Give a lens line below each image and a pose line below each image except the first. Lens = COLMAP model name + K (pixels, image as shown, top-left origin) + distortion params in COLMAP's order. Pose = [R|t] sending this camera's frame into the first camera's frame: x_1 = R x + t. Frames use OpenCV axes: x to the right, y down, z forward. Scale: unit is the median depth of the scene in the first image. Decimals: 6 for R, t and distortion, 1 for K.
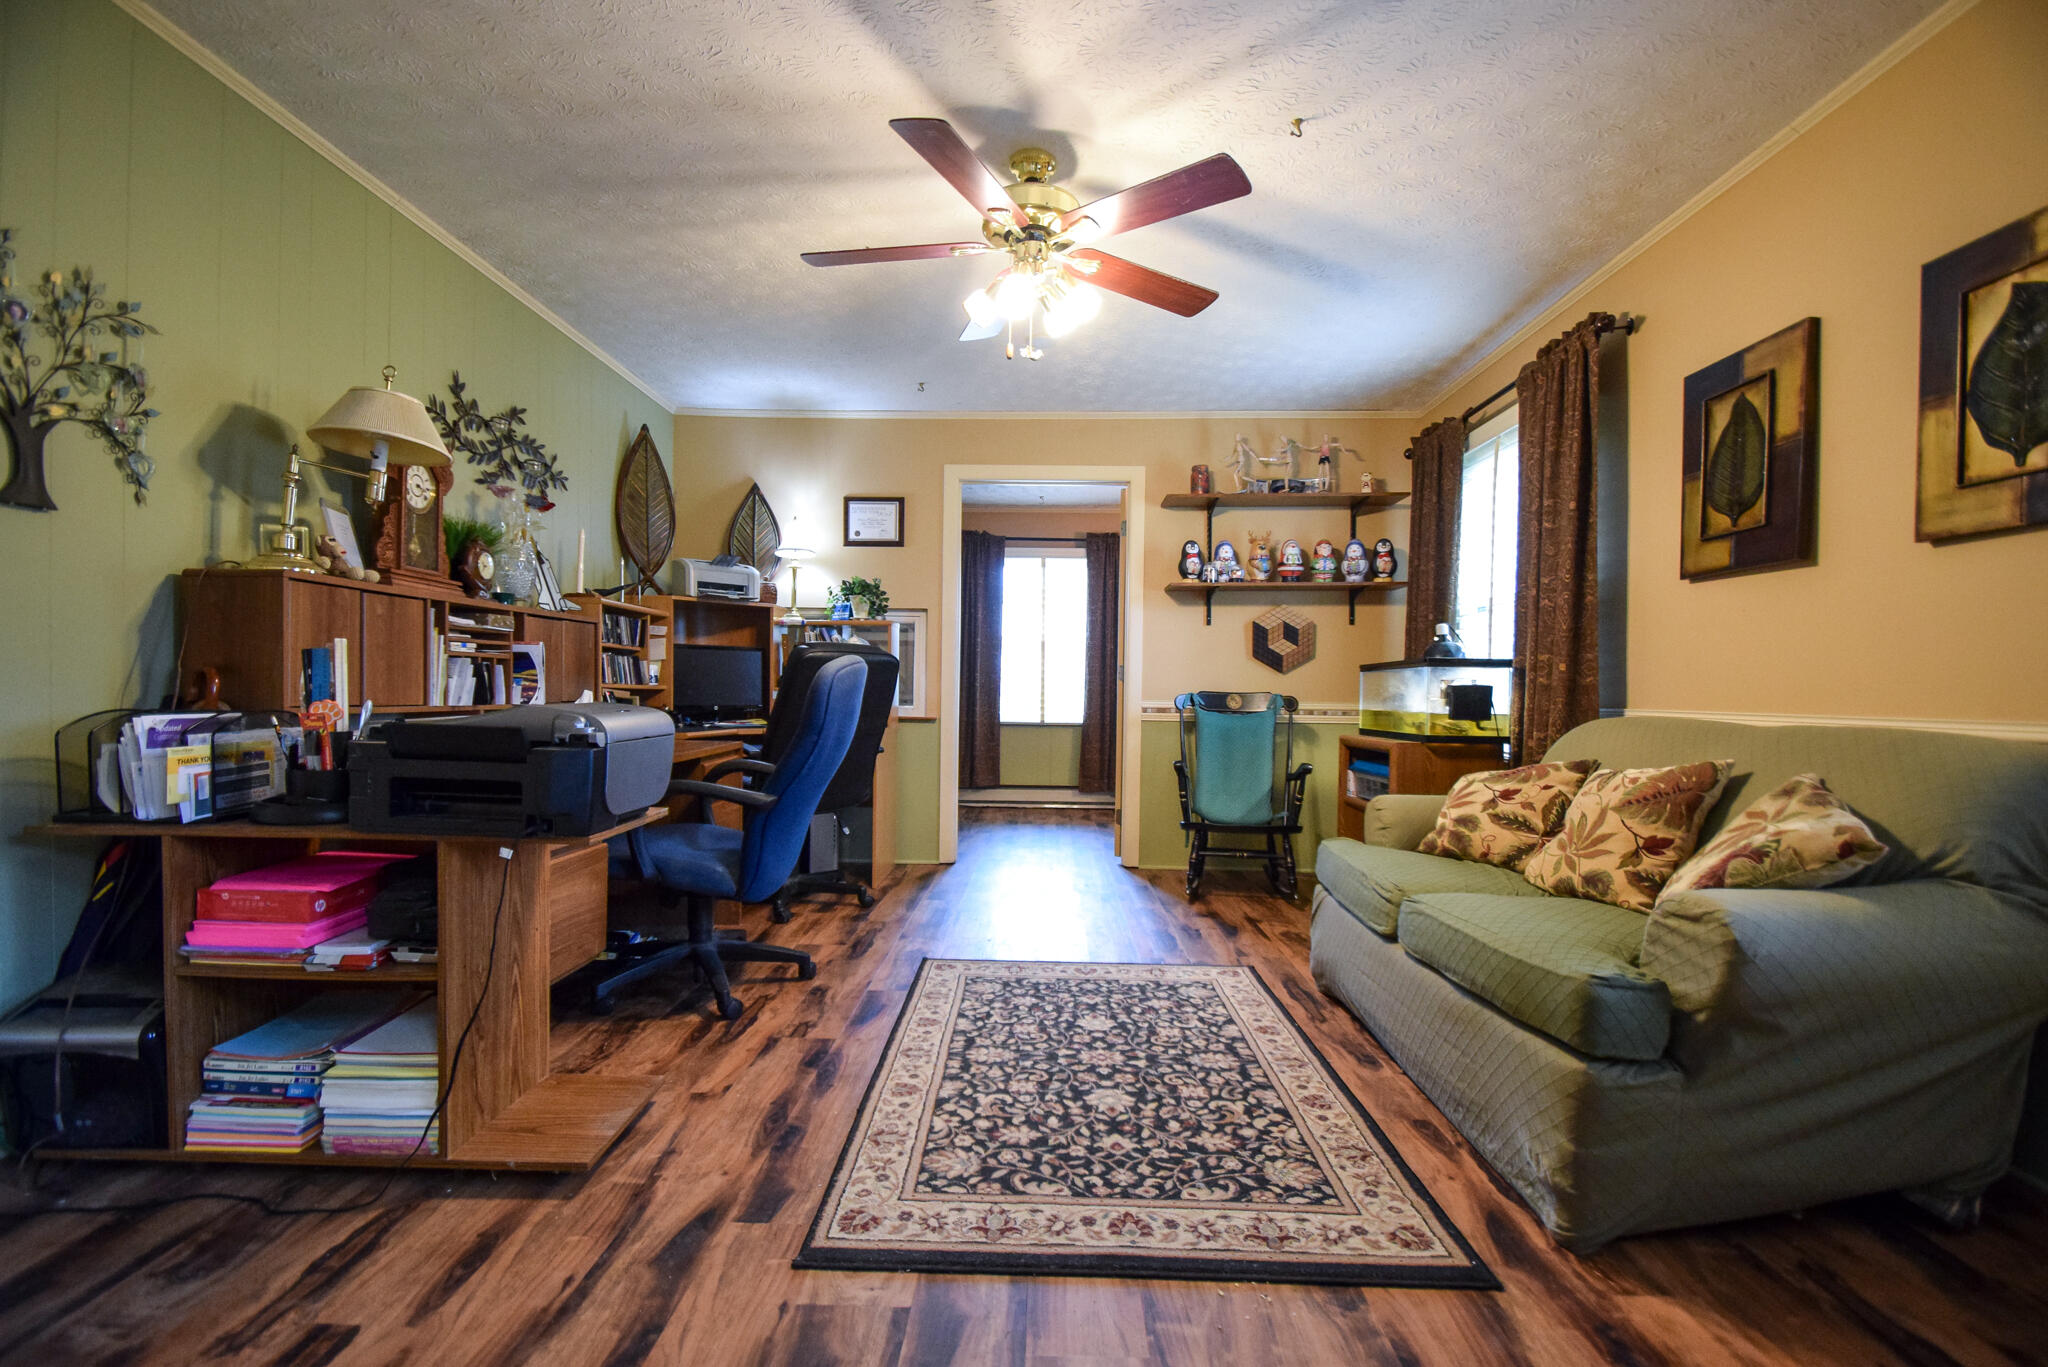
lens RADIAL K [[899.0, 0, 1034.3], [0, 899.0, 690.9], [0, 0, 1]] dist [-0.009035, -0.004215]
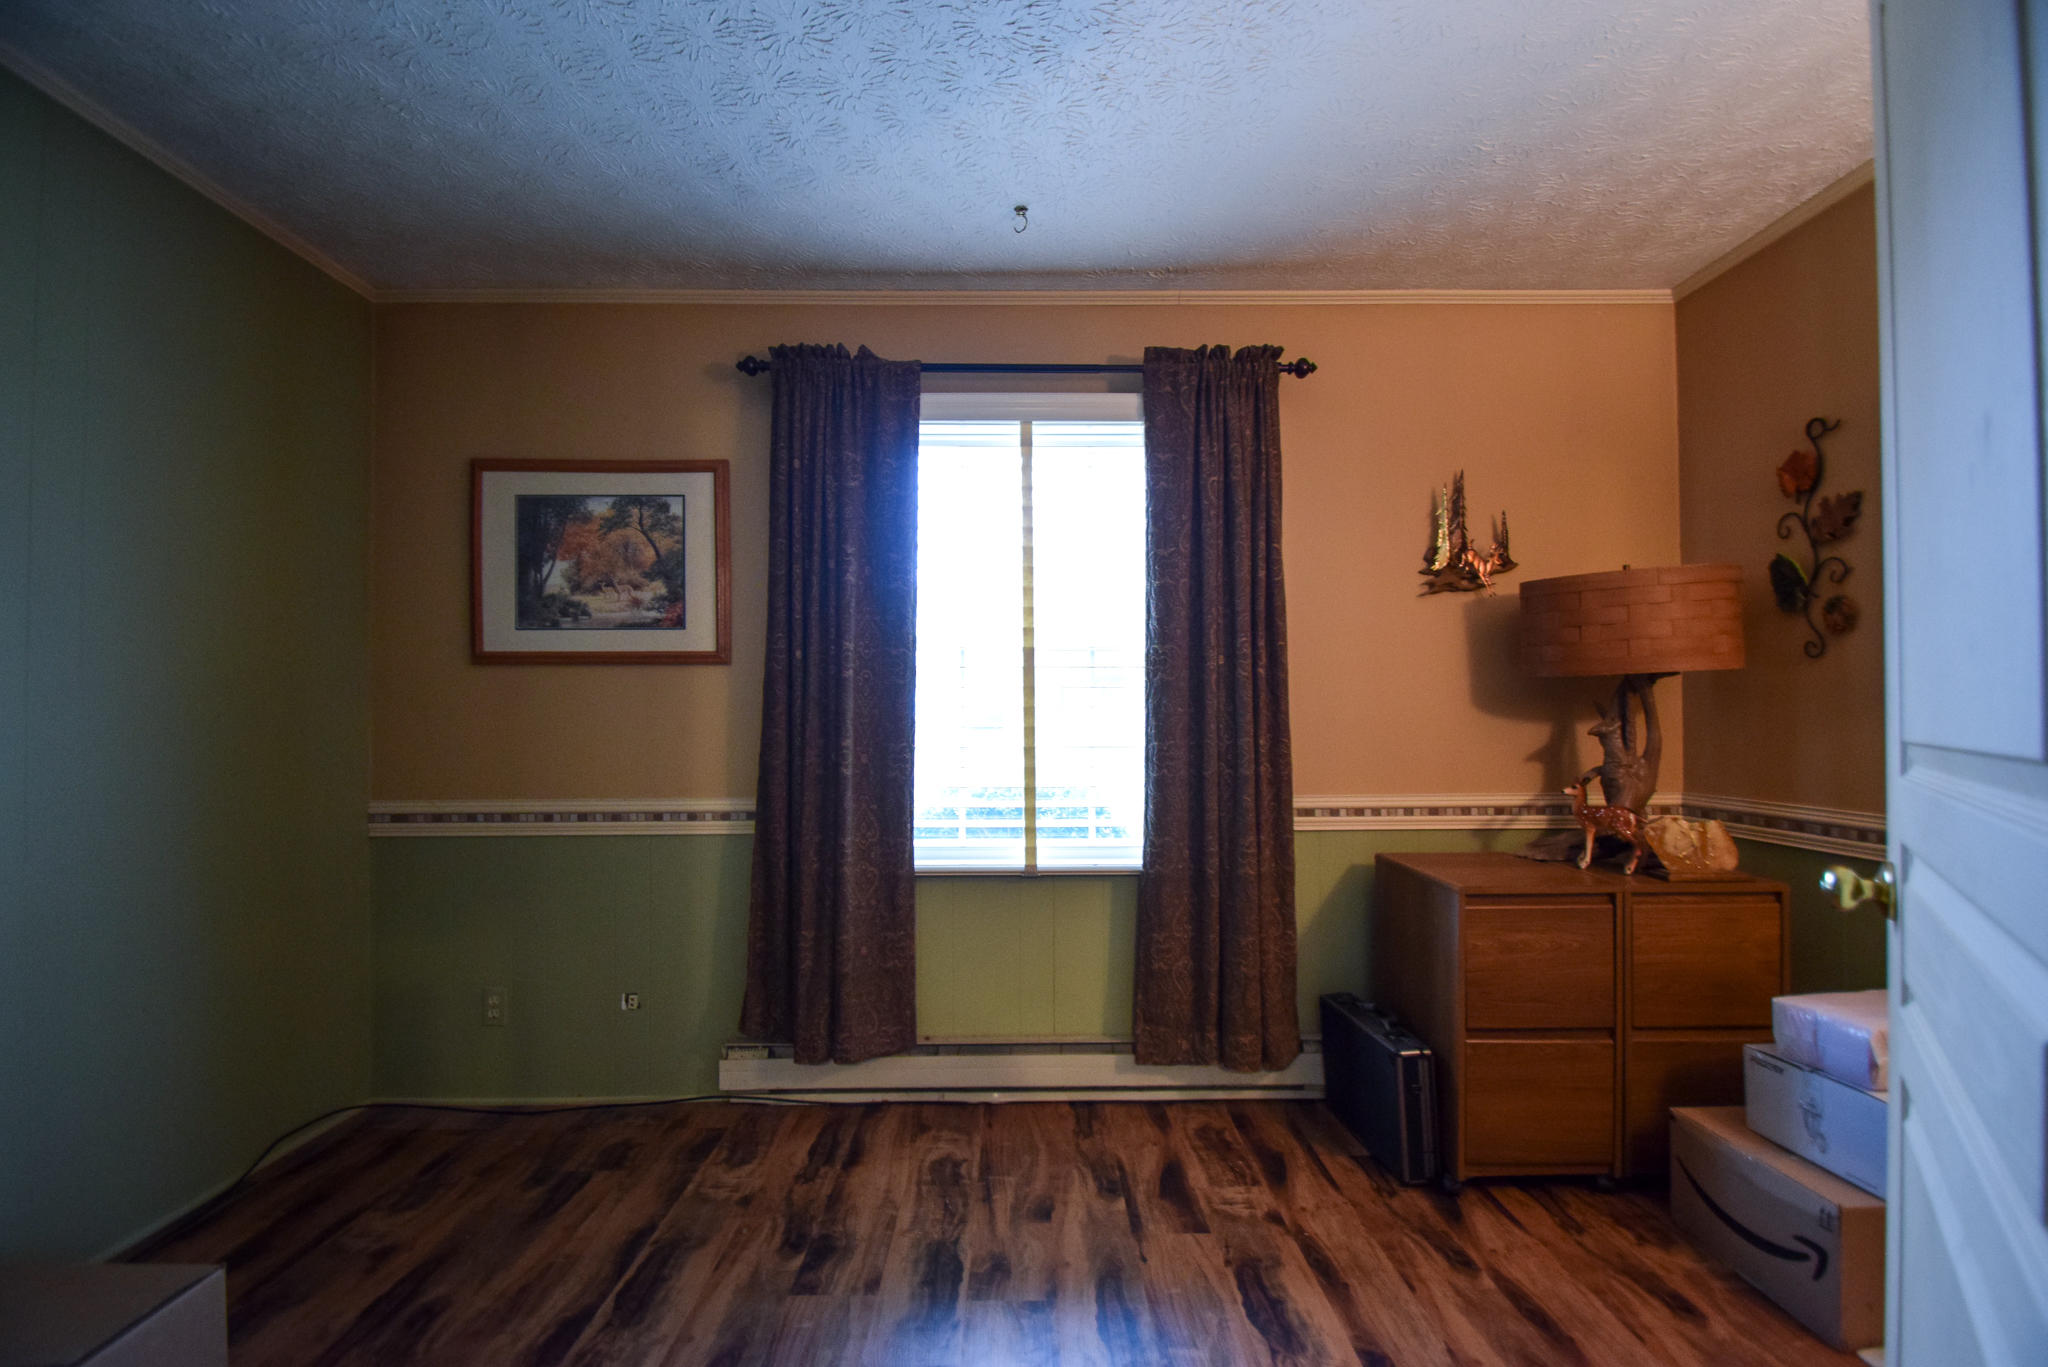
lens RADIAL K [[899.0, 0, 1024.1], [0, 899.0, 689.1], [0, 0, 1]] dist [-0.009035, -0.004215]
pose [[0.999270, -0.015776, 0.034801, -0.005056], [0.016162, 0.999811, -0.010842, -0.034354], [-0.034623, 0.011396, 0.999335, 0.634721]]
